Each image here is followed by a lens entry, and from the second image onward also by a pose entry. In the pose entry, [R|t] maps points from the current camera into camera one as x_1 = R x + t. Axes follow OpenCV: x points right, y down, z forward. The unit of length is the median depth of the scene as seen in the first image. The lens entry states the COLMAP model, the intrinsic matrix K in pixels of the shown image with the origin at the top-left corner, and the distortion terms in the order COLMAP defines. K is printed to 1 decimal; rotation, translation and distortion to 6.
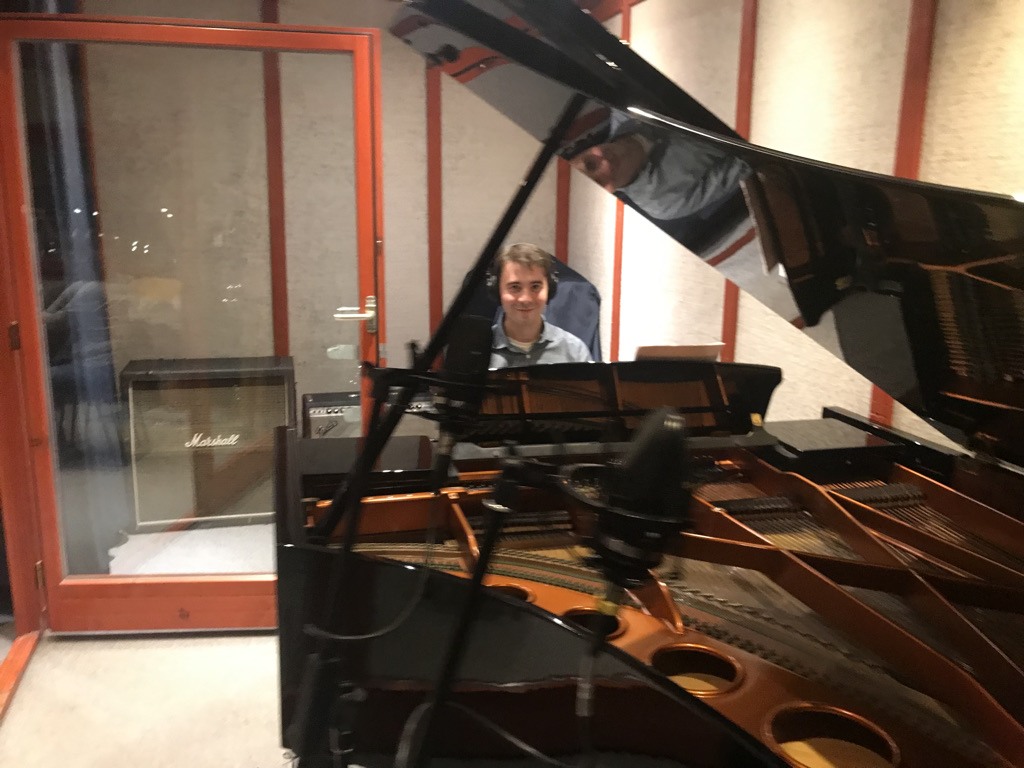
lens RADIAL K [[839.0, 0, 521.8], [0, 839.0, 414.1], [0, 0, 1]] dist [0.032204, -0.034239]
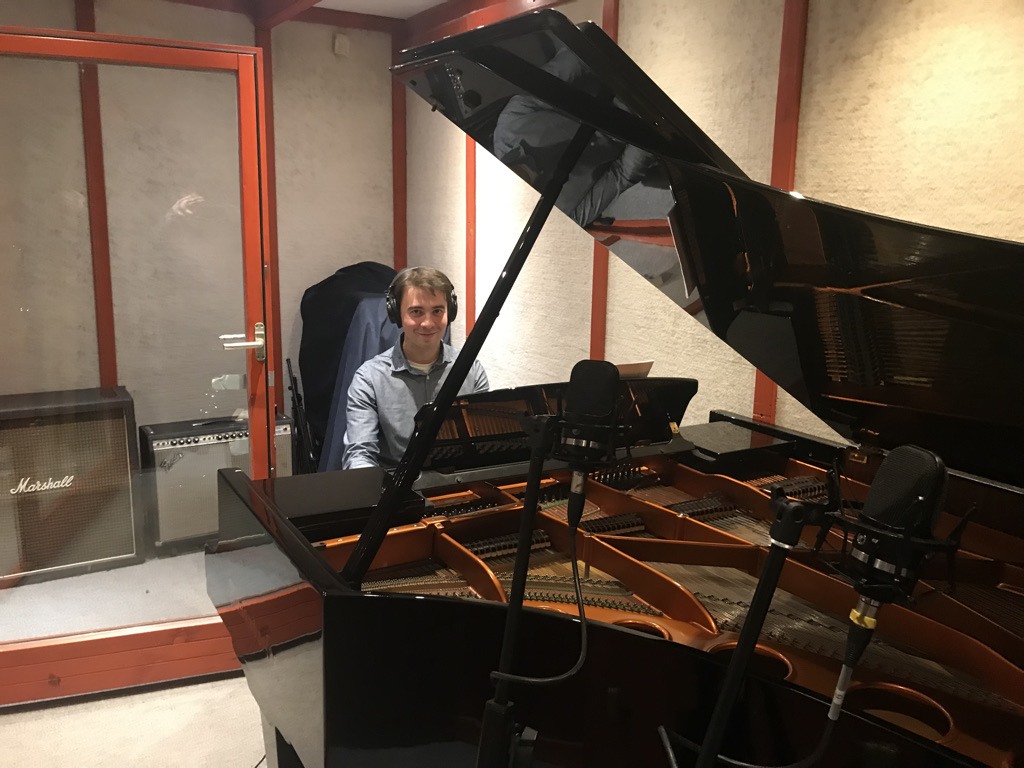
lens RADIAL K [[839.0, 0, 508.4], [0, 839.0, 414.3], [0, 0, 1]] dist [0.032204, -0.034239]
pose [[0.967946, -0.062073, 0.243368, -0.148084], [0.063535, 0.997978, 0.001846, -0.020411], [-0.242990, 0.013675, 0.969932, -0.001952]]
